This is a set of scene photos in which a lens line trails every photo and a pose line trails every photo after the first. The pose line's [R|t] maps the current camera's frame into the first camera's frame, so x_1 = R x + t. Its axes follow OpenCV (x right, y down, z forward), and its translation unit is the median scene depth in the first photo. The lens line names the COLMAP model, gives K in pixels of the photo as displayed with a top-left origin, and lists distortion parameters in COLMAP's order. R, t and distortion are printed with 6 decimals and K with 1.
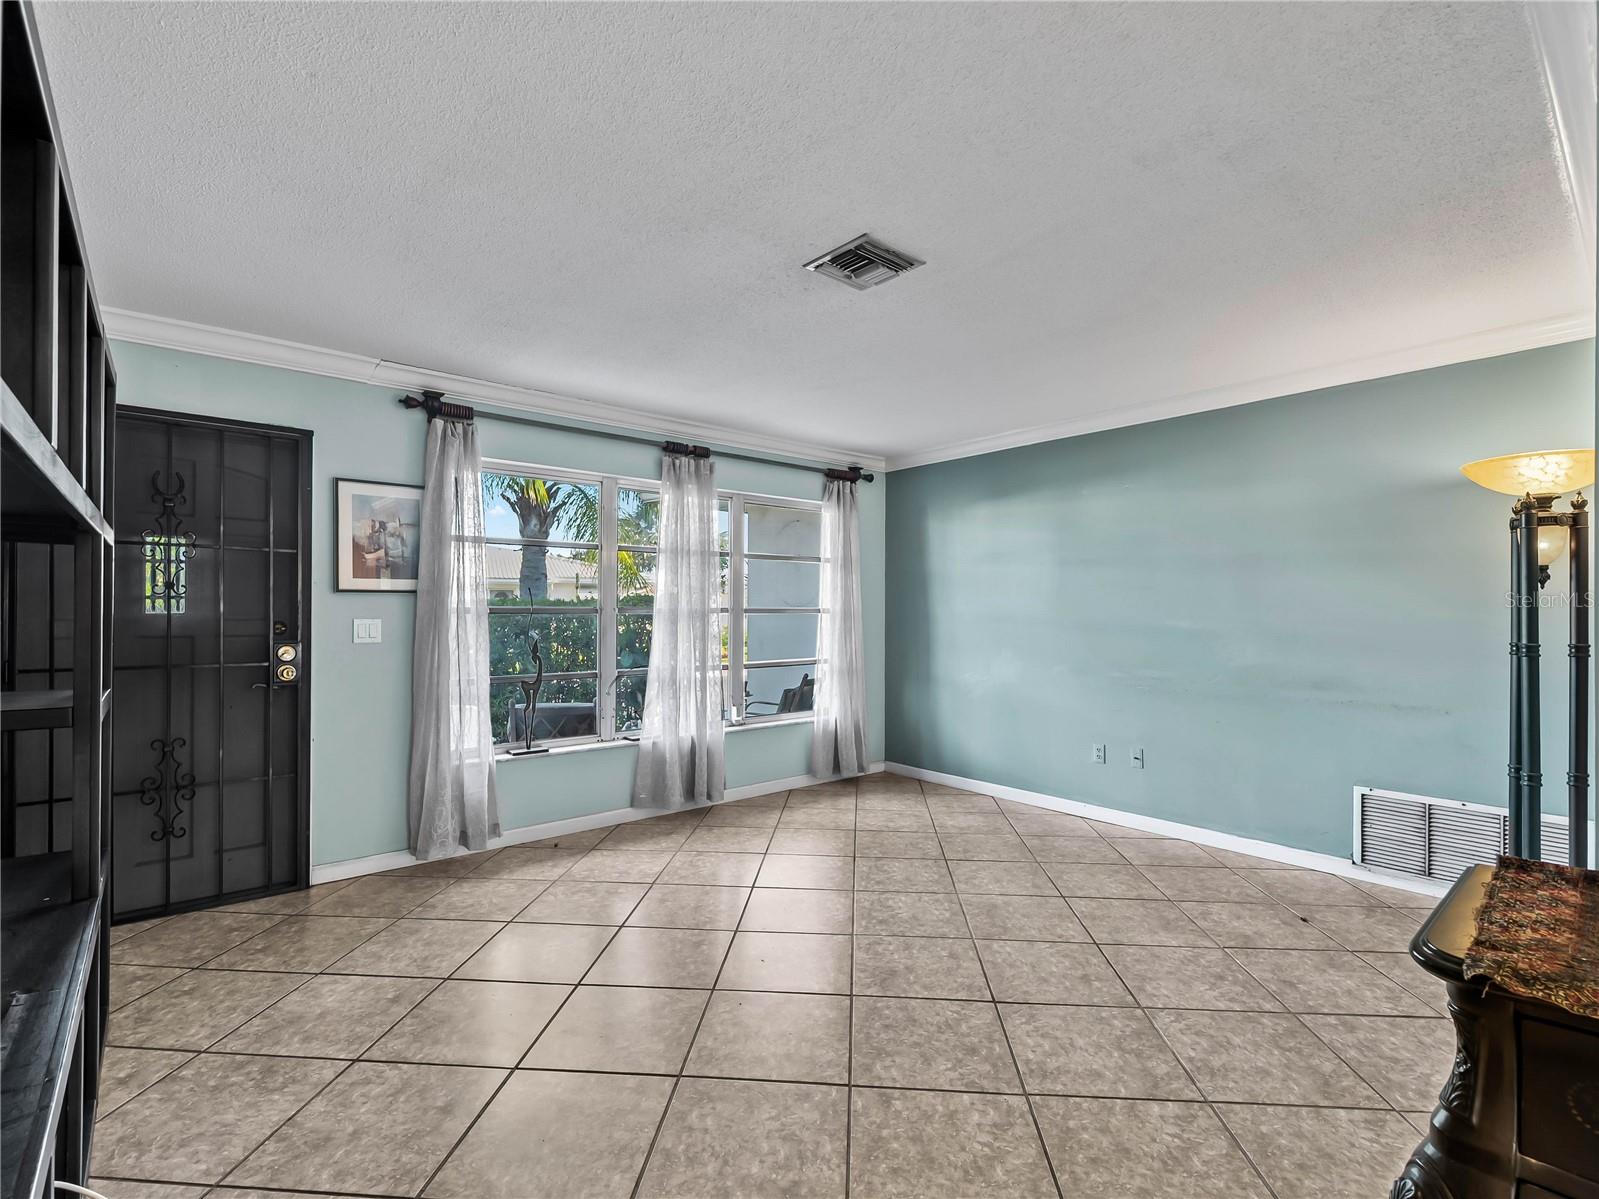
lens RADIAL K [[738.6, 0, 803.5], [0, 738.6, 609.5], [0, 0, 1]] dist [0.000259, -0.000412]
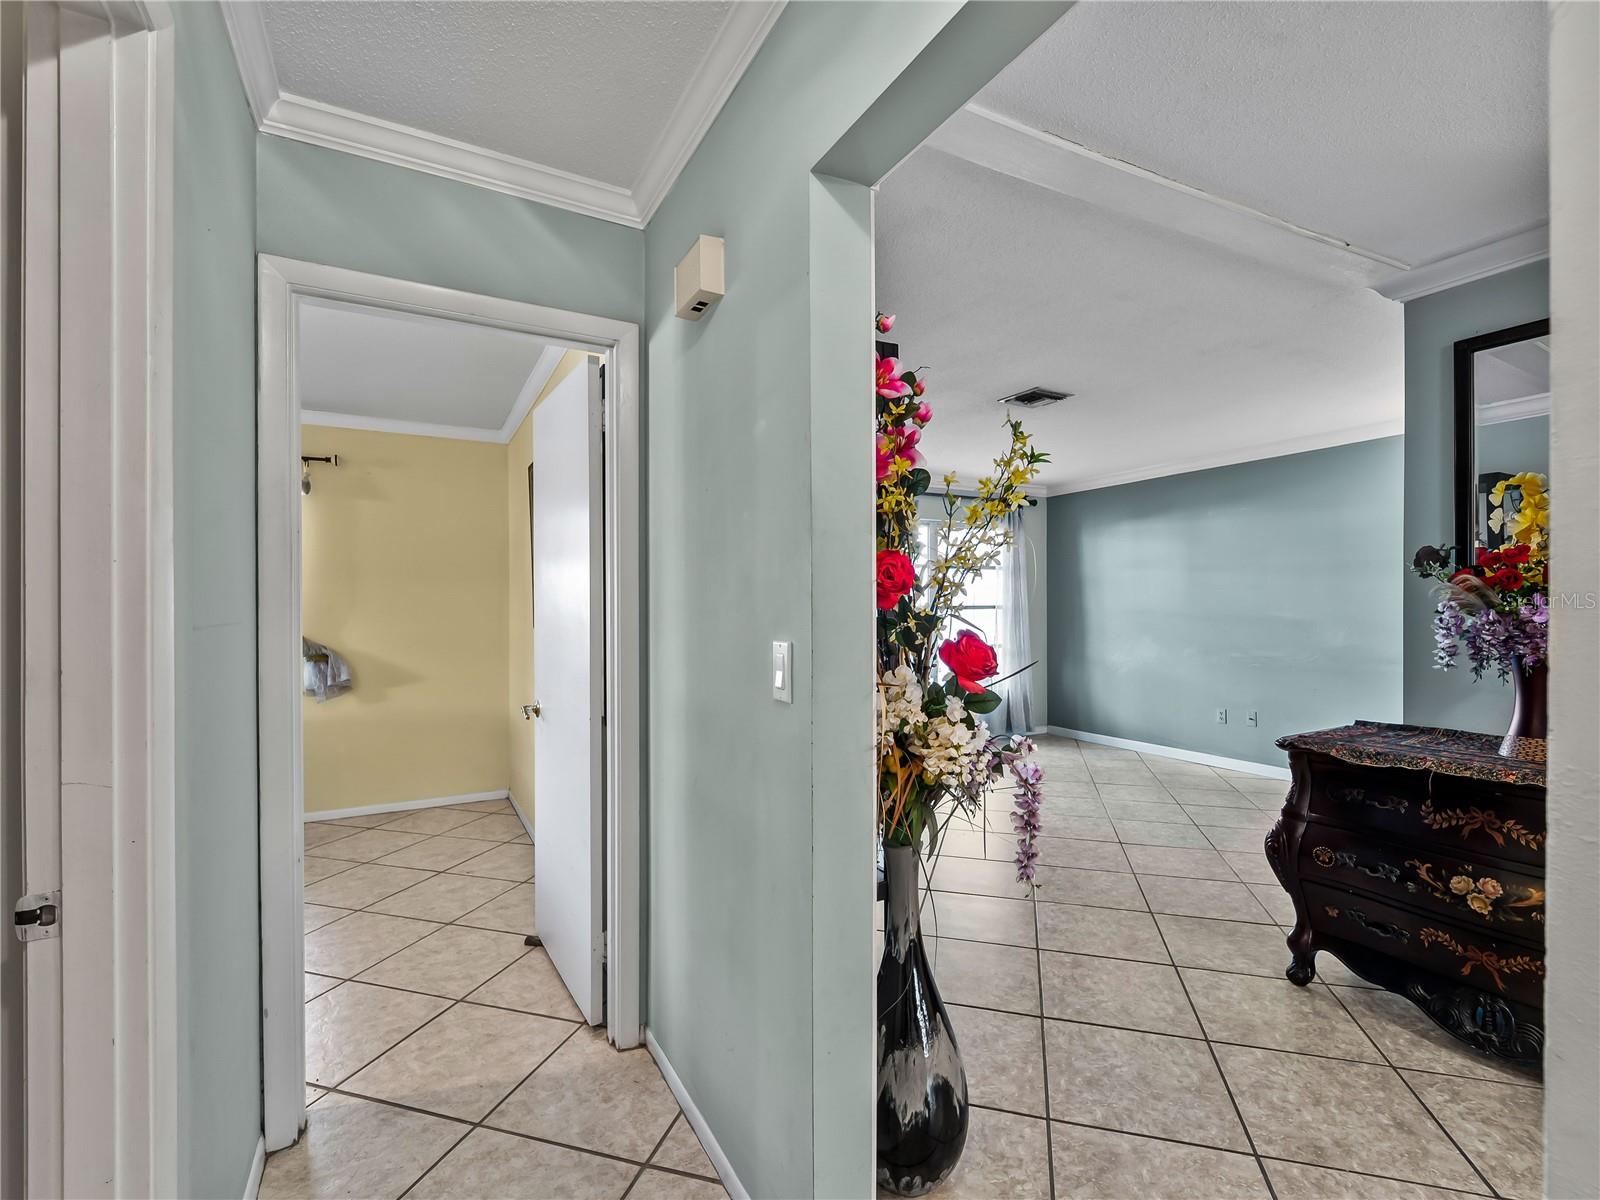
lens RADIAL K [[739.1, 0, 809.1], [0, 739.1, 609.3], [0, 0, 1]] dist [0.000259, -0.000412]
pose [[0.980772, -0.005267, -0.195084, -0.056663], [0.005887, 0.999979, 0.002600, 0.000806], [0.195066, -0.003699, 0.980783, -0.430904]]
